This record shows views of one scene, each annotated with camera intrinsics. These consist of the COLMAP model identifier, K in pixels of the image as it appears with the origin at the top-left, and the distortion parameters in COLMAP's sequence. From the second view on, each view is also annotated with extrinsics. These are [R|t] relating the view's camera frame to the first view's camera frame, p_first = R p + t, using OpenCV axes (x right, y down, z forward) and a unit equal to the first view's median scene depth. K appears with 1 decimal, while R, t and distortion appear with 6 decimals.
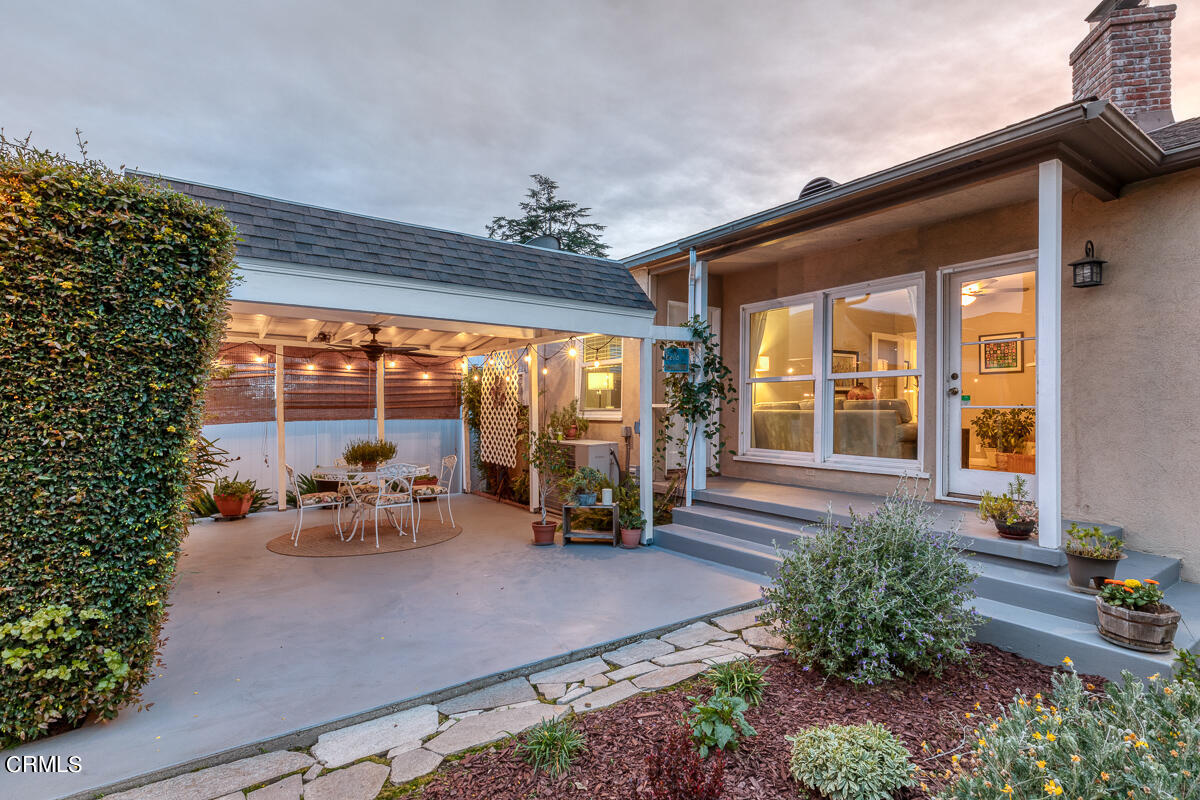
lens RADIAL K [[600.7, 0, 599.4], [0, 600.7, 401.3], [0, 0, 1]] dist [-0.003178, -0.000934]
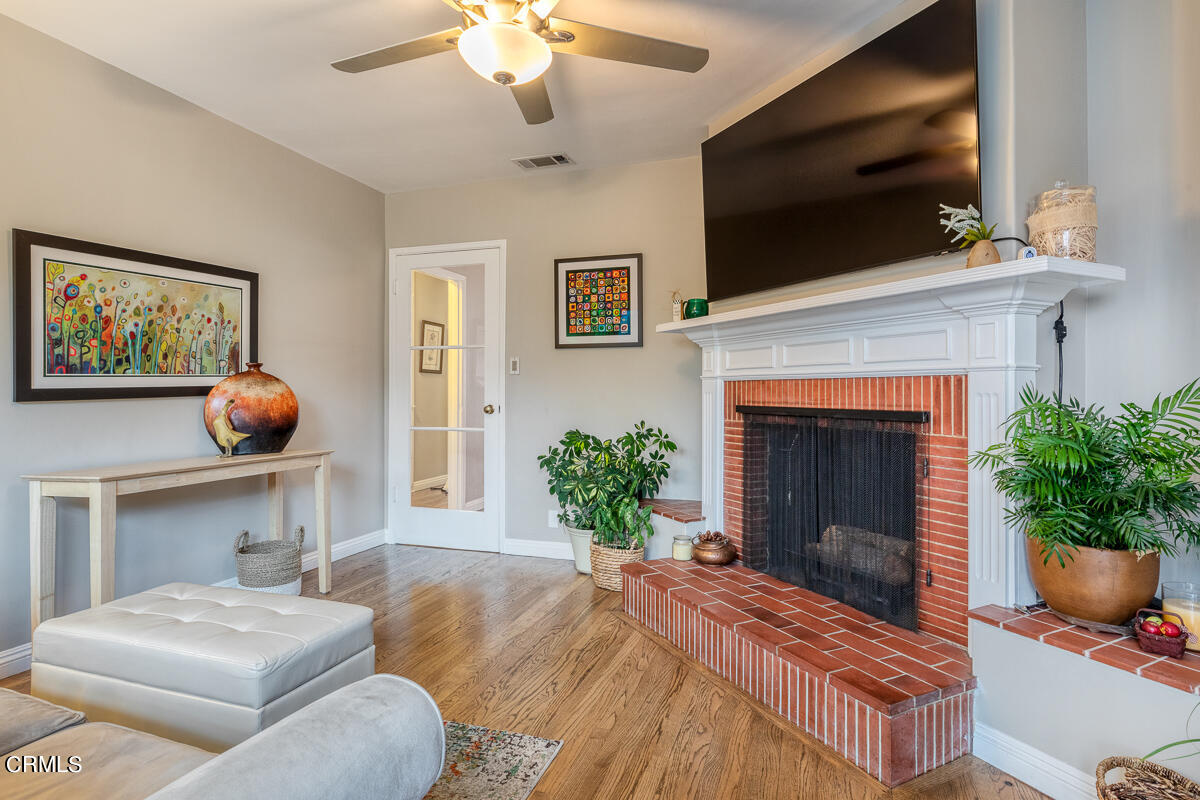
lens RADIAL K [[627.0, 0, 602.7], [0, 627.0, 392.6], [0, 0, 1]] dist [-0.000296, -0.000541]
pose [[0.799563, -0.005346, 0.600558, 0.328558], [-0.001182, 0.999944, 0.010476, -0.015395], [-0.600581, -0.009086, 0.799512, 0.523067]]
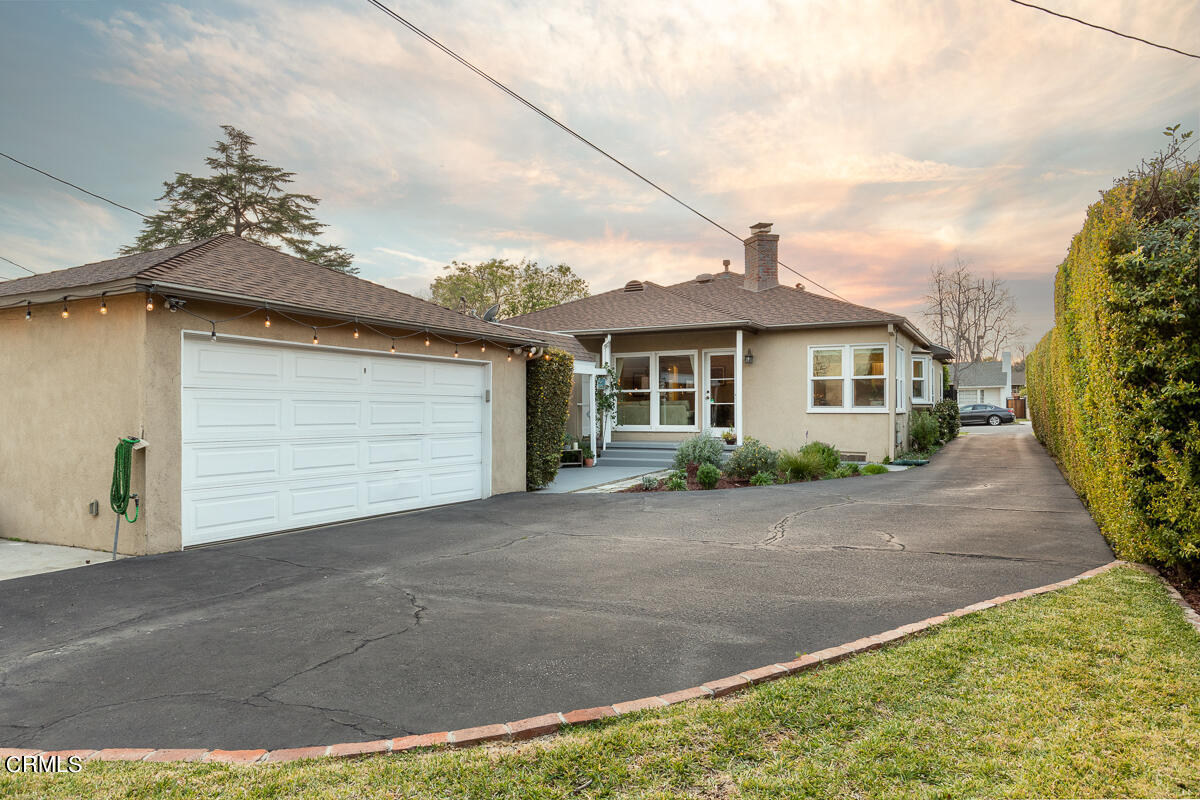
lens RADIAL K [[792.9, 0, 601.4], [0, 792.9, 398.2], [0, 0, 1]] dist [-0.003626, -0.000549]
pose [[0.881361, -0.006887, 0.472394, -1.210781], [0.004536, 0.999971, 0.006117, -0.031457], [-0.472422, -0.003248, 0.881366, -1.520591]]
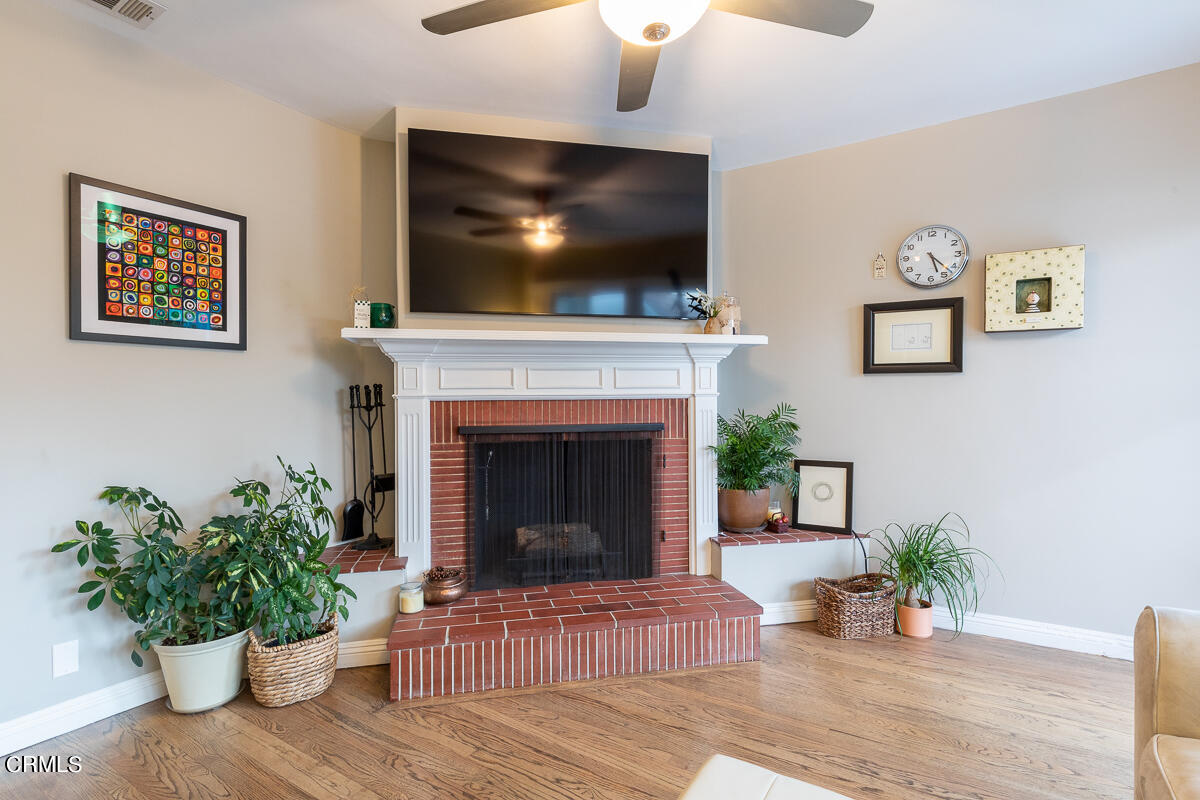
lens RADIAL K [[579.4, 0, 605.6], [0, 579.4, 400.5], [0, 0, 1]] dist [0.002562, -0.000275]
pose [[-0.398543, -0.001941, 0.917148, 0.290842], [-0.000818, 0.999998, 0.001761, -0.018651], [-0.917149, -0.000048, -0.398543, 0.764227]]
